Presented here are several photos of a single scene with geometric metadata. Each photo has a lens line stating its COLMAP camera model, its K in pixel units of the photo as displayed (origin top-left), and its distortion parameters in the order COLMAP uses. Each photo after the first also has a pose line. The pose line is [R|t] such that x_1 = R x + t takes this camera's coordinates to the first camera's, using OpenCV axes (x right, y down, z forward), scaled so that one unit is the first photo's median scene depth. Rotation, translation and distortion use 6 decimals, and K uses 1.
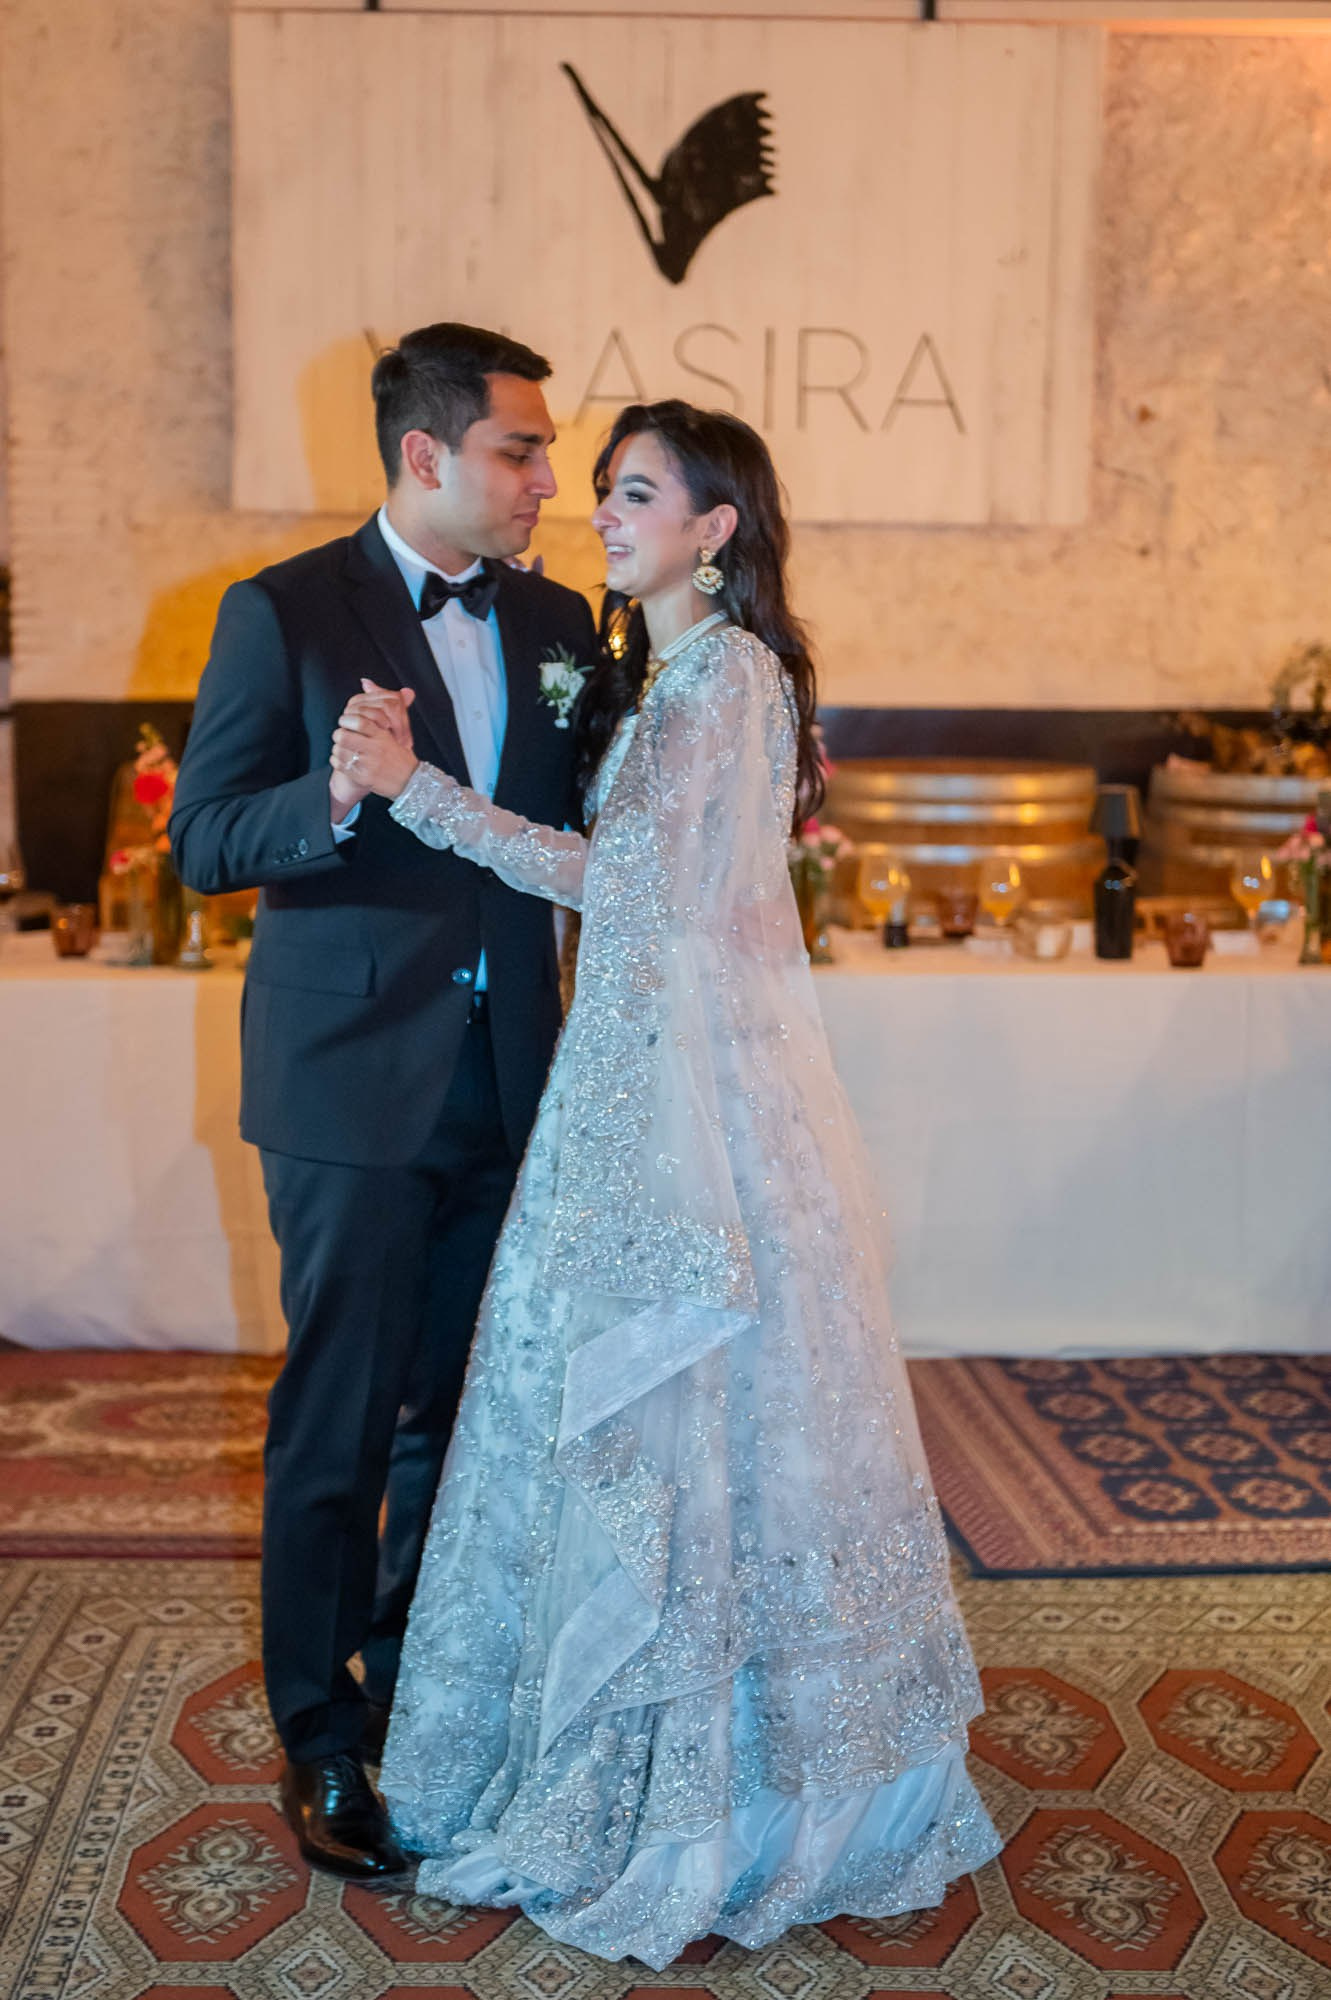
lens RADIAL K [[3357.9, 0, 665.5], [0, 3357.9, 1000.0], [0, 0, 1]] dist [0.008519, 0.020467]
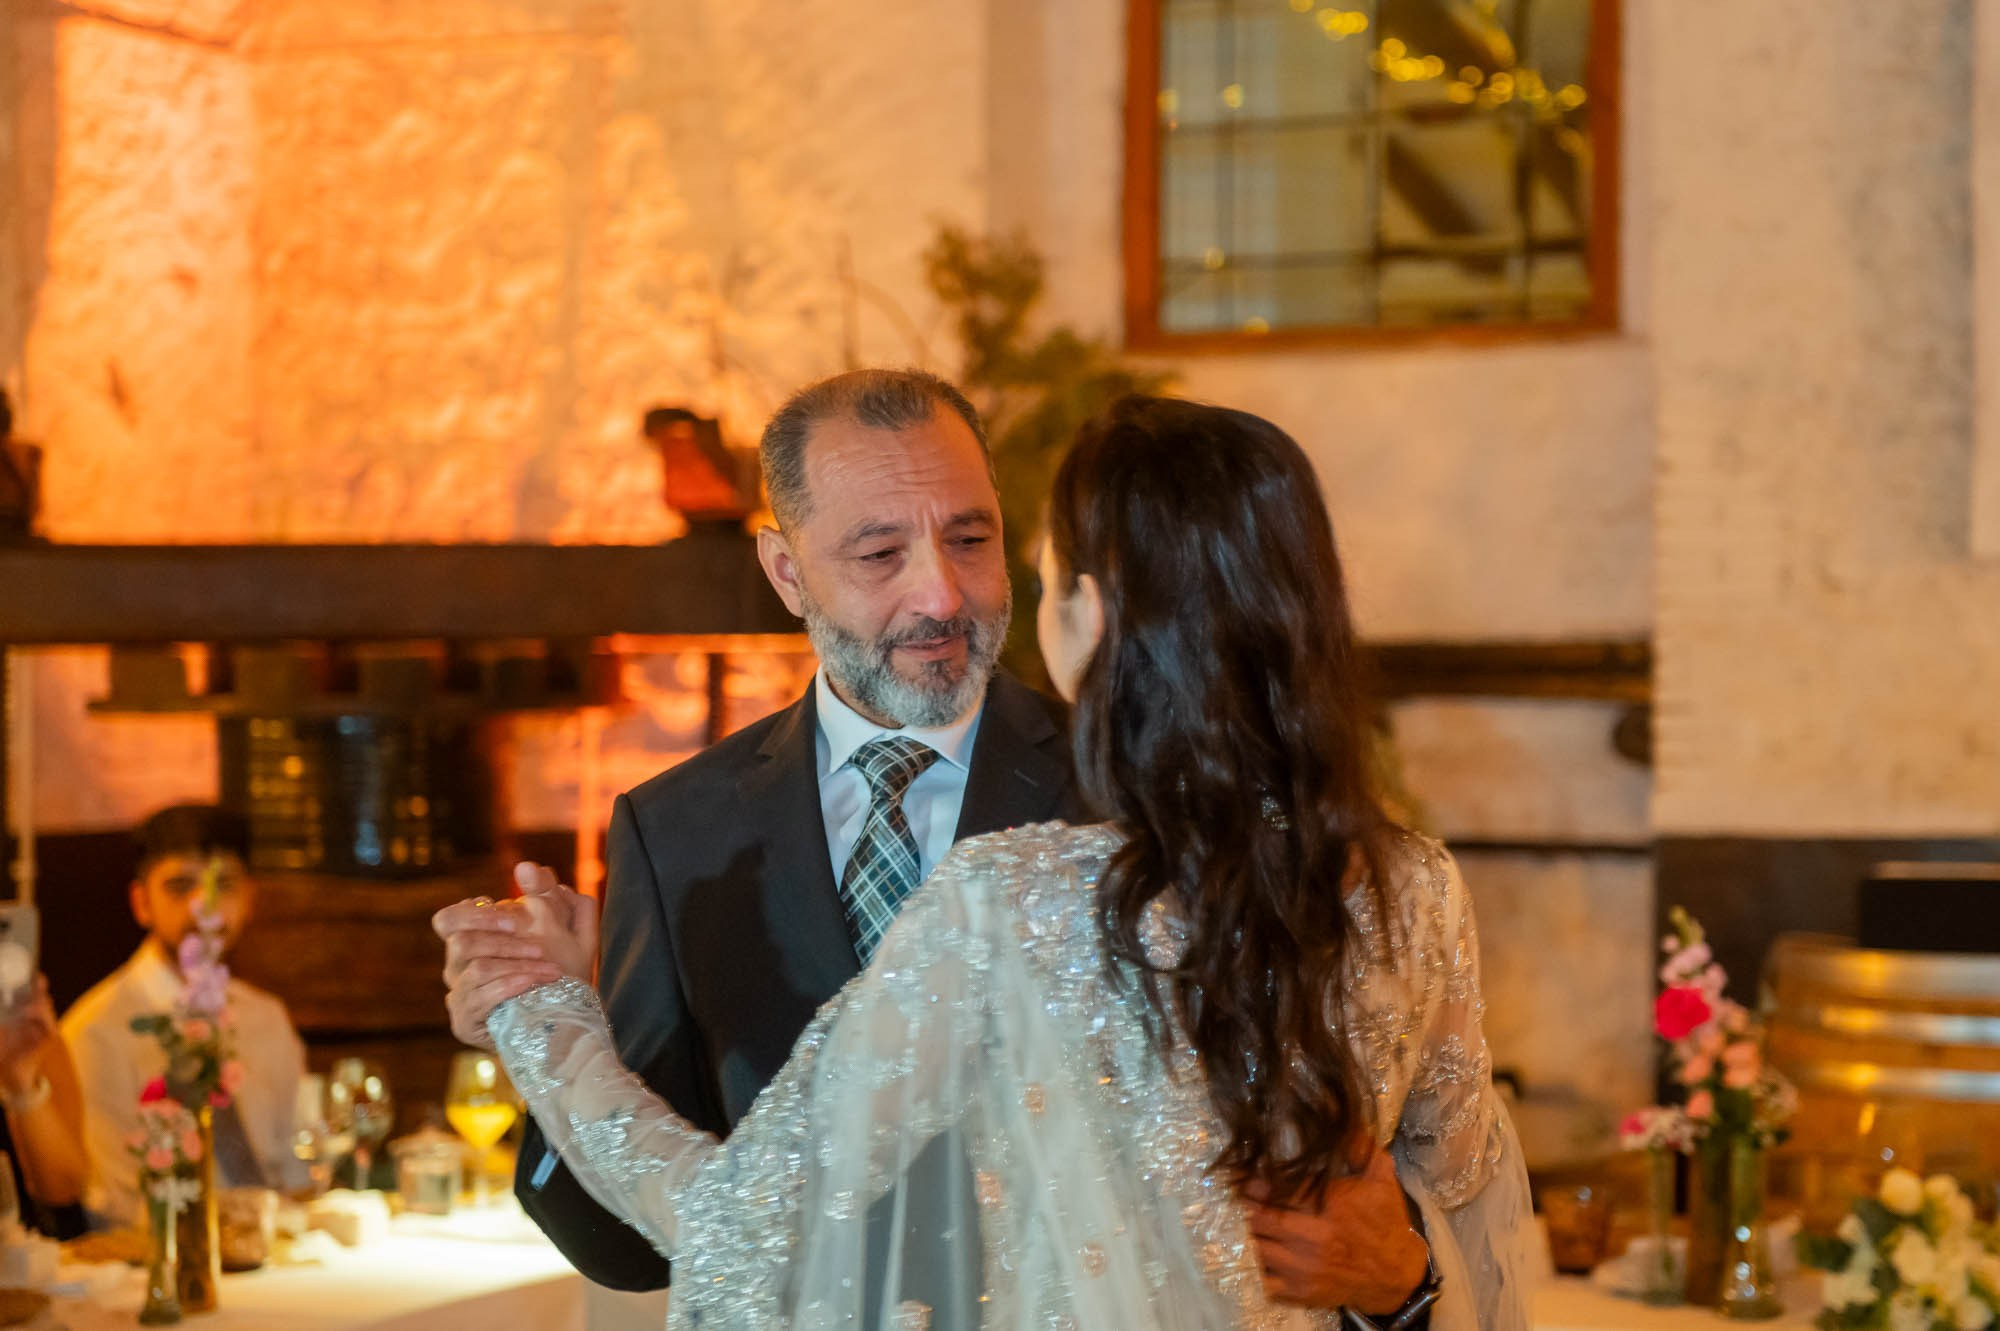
lens RADIAL K [[3751.0, 0, 1000.0], [0, 3751.0, 665.5], [0, 0, 1]] dist [0.007657, -0.514381]
pose [[0.898249, -0.005573, -0.439451, 0.025770], [-0.045920, 0.993256, -0.106458, -0.035601], [0.437080, 0.115805, 0.891936, 0.249362]]
